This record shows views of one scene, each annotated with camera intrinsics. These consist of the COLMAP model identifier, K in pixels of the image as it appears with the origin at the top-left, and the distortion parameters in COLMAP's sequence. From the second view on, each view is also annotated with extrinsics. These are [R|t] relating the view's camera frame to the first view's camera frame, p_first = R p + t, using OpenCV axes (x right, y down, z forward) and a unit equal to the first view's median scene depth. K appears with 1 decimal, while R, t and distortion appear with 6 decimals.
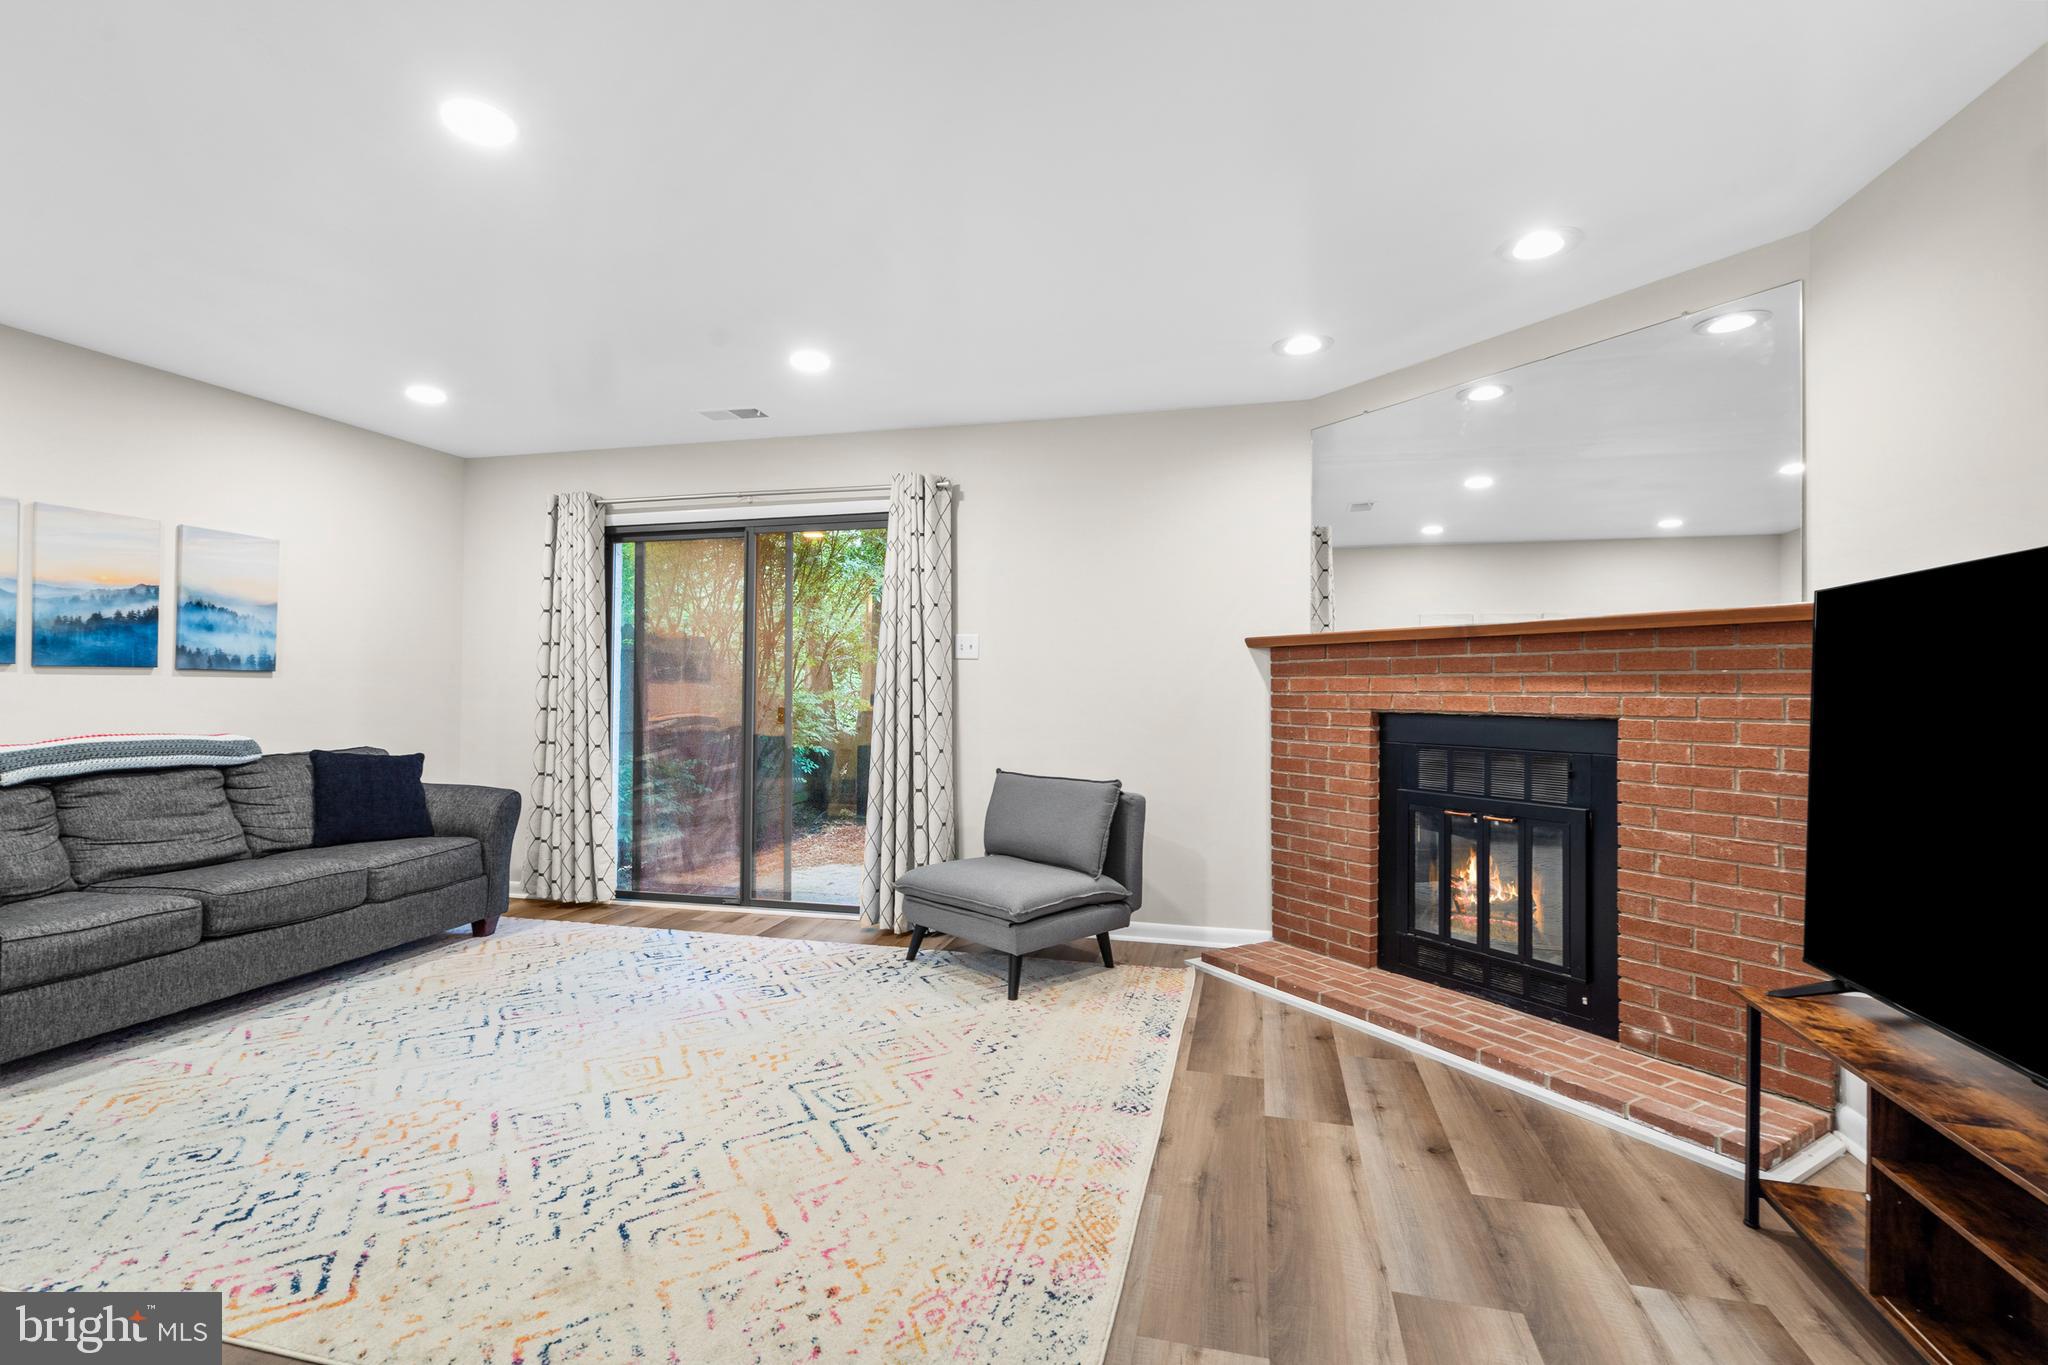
lens RADIAL K [[944.7, 0, 1023.4], [0, 944.7, 680.0], [0, 0, 1]] dist [-0.009768, 0.004680]
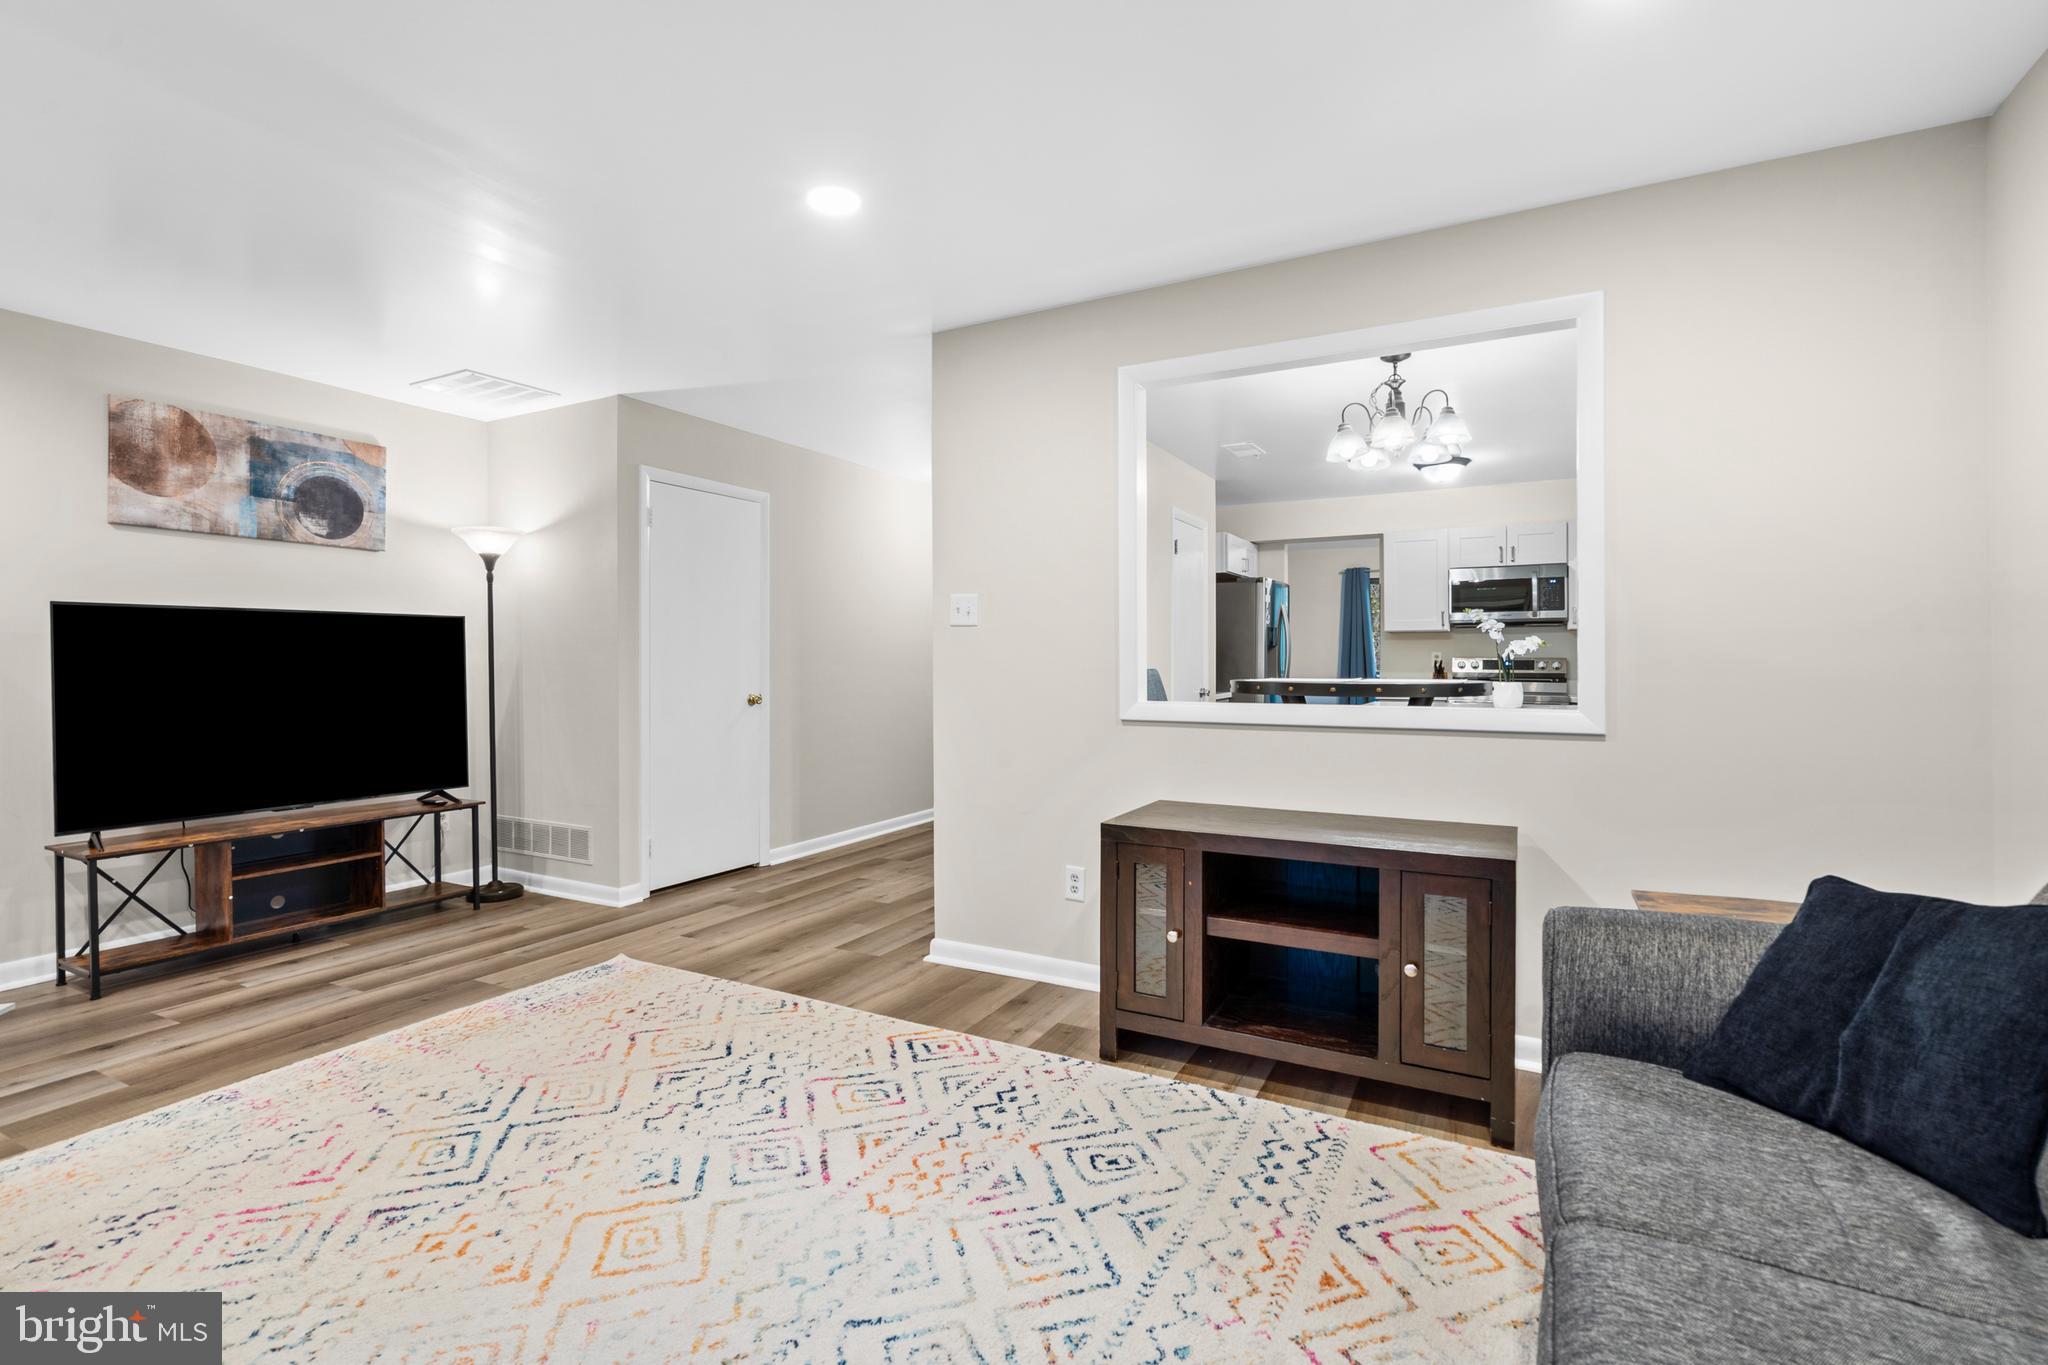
lens RADIAL K [[944.7, 0, 1031.2], [0, 944.7, 680.0], [0, 0, 1]] dist [-0.009768, 0.004680]
pose [[-0.971385, -0.005517, 0.237447, -0.624512], [-0.002005, 0.999885, 0.015030, 0.005418], [-0.237503, 0.014124, -0.971284, 1.177323]]
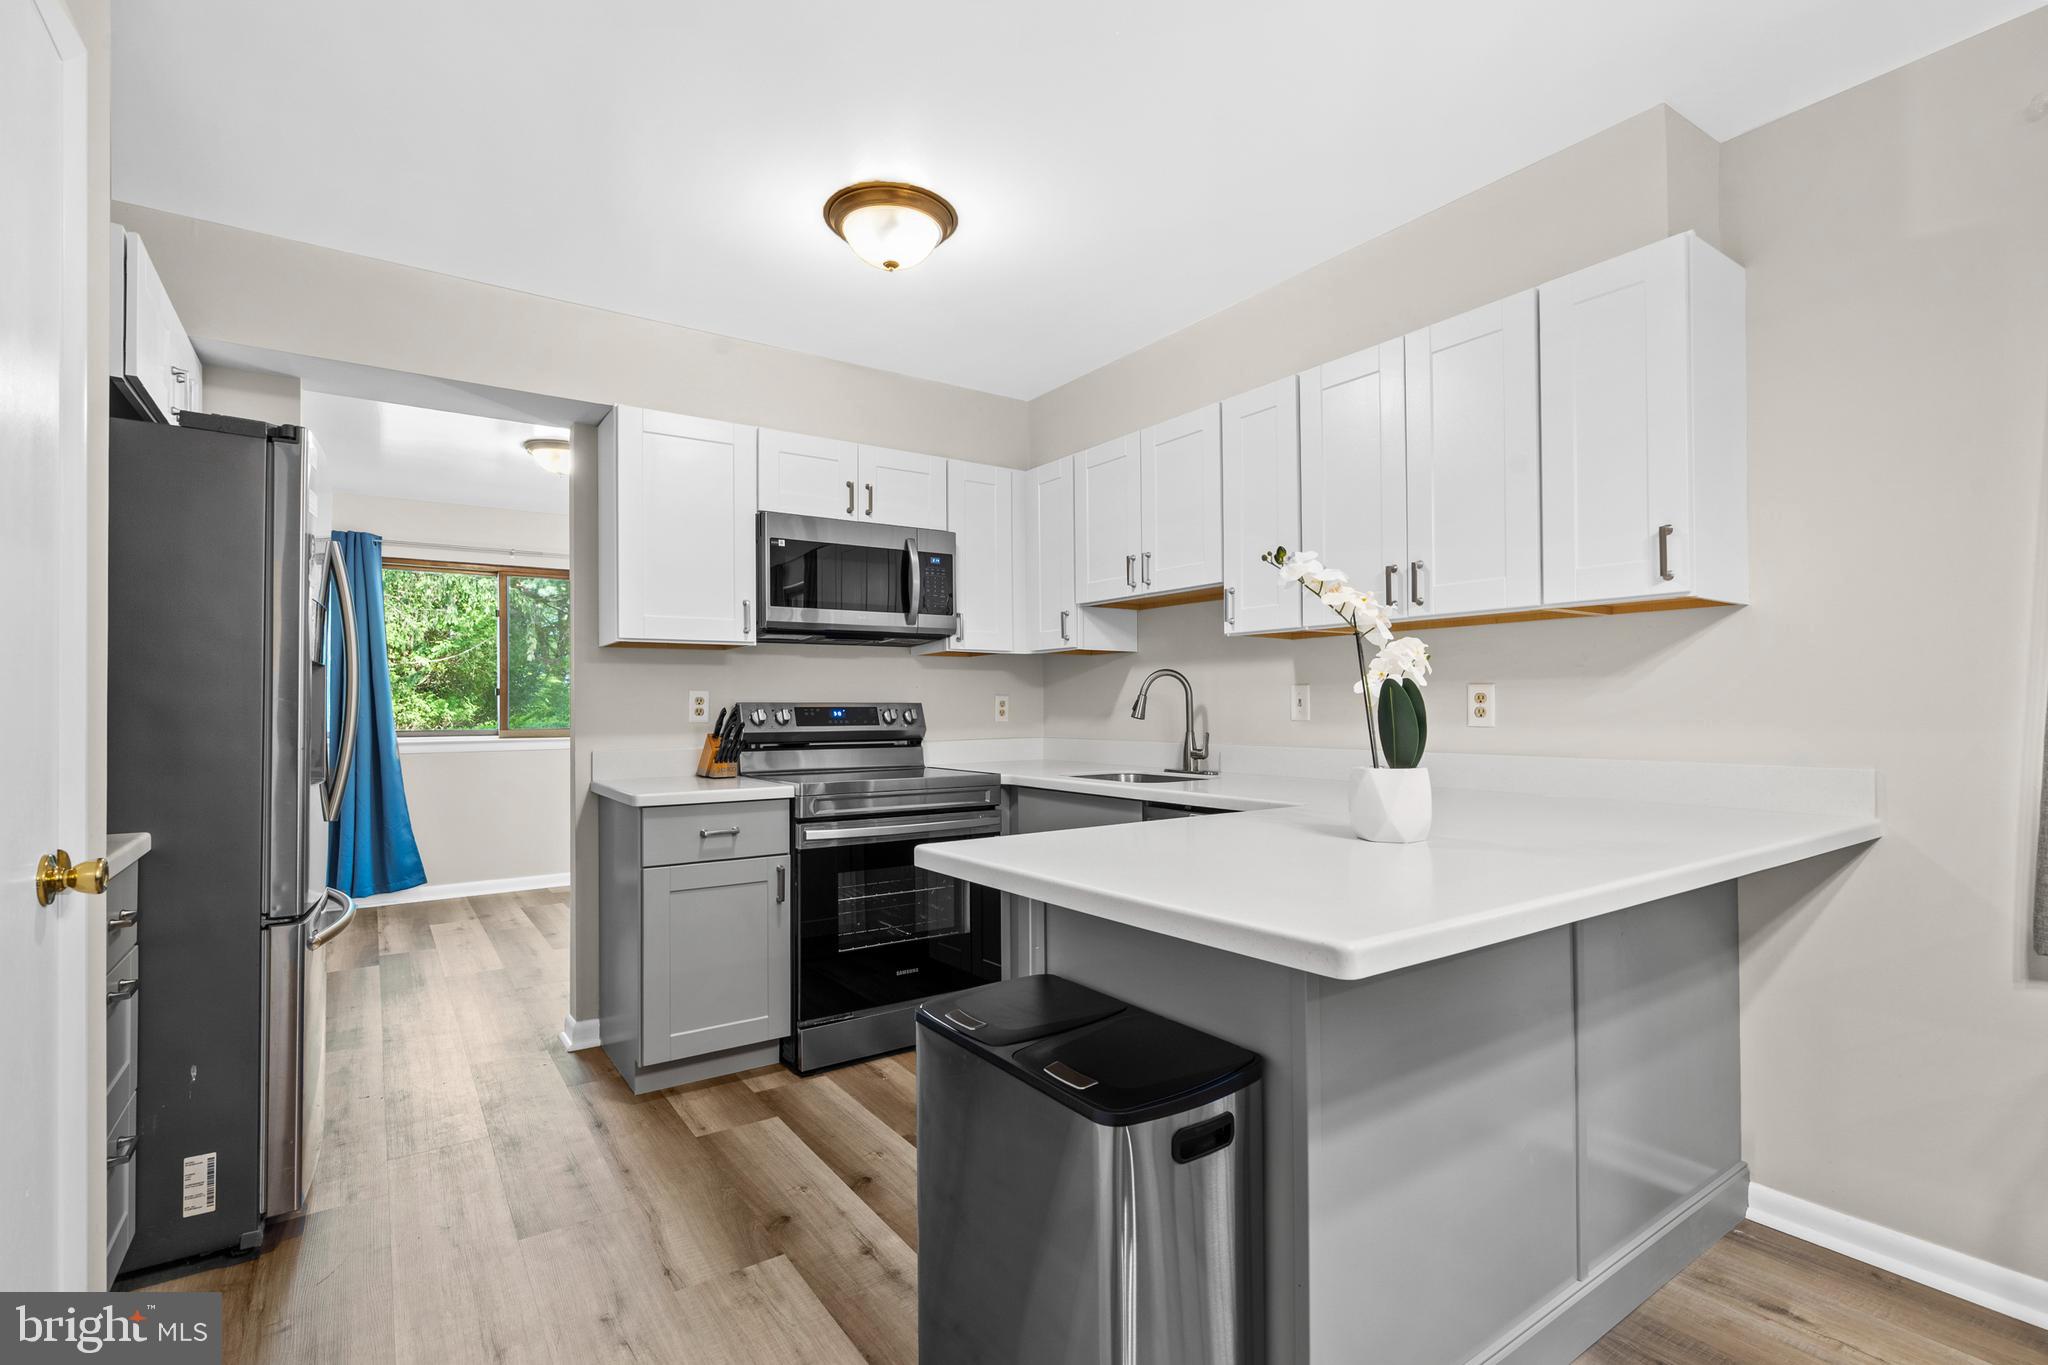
lens RADIAL K [[944.7, 0, 1015.3], [0, 944.7, 666.8], [0, 0, 1]] dist [-0.009768, 0.004680]
pose [[-0.664456, -0.032496, -0.746620, -0.492804], [0.007035, 0.998738, -0.049730, -0.000044], [0.747294, -0.038296, -0.663389, -0.067013]]
